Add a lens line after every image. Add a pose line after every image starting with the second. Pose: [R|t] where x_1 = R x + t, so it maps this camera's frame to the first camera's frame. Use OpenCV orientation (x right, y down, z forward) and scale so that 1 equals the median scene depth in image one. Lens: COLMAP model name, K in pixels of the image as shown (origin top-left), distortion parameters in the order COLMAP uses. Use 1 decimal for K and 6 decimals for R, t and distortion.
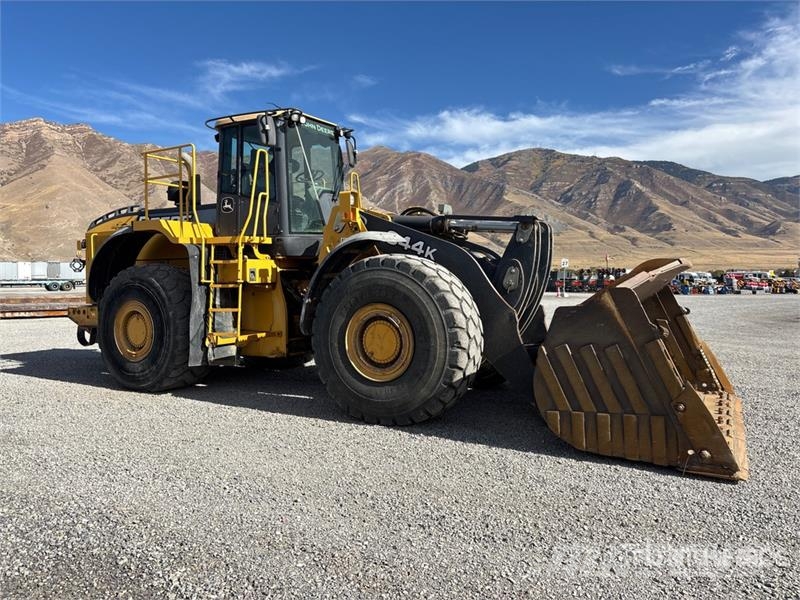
lens RADIAL K [[616.8, 0, 397.8], [0, 616.8, 297.0], [0, 0, 1]] dist [0.070097, -0.081438]
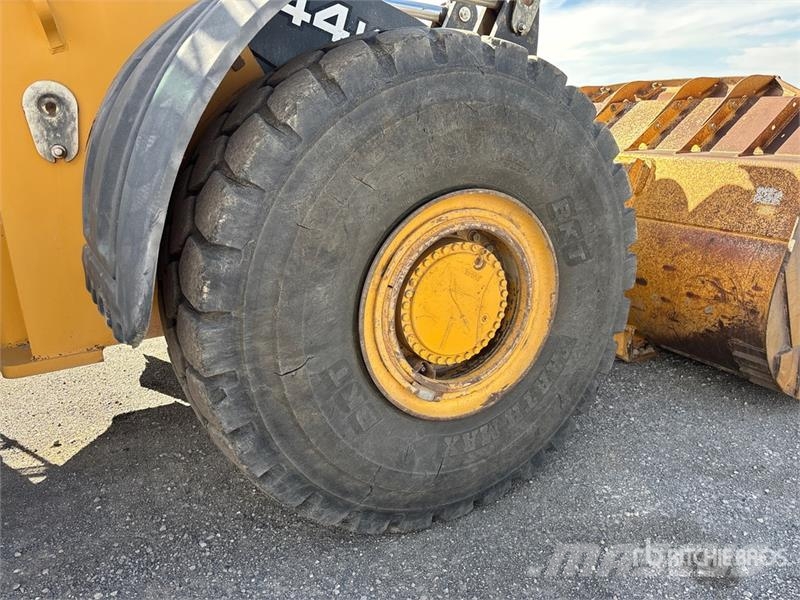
lens RADIAL K [[616.8, 0, 400.0], [0, 616.8, 300.0], [0, 0, 1]] dist [0.063469, -0.069258]
pose [[0.542812, -0.246158, 0.802970, -0.267945], [0.039782, 0.962546, 0.268184, -0.017792], [-0.838911, -0.113630, 0.532274, 0.706761]]
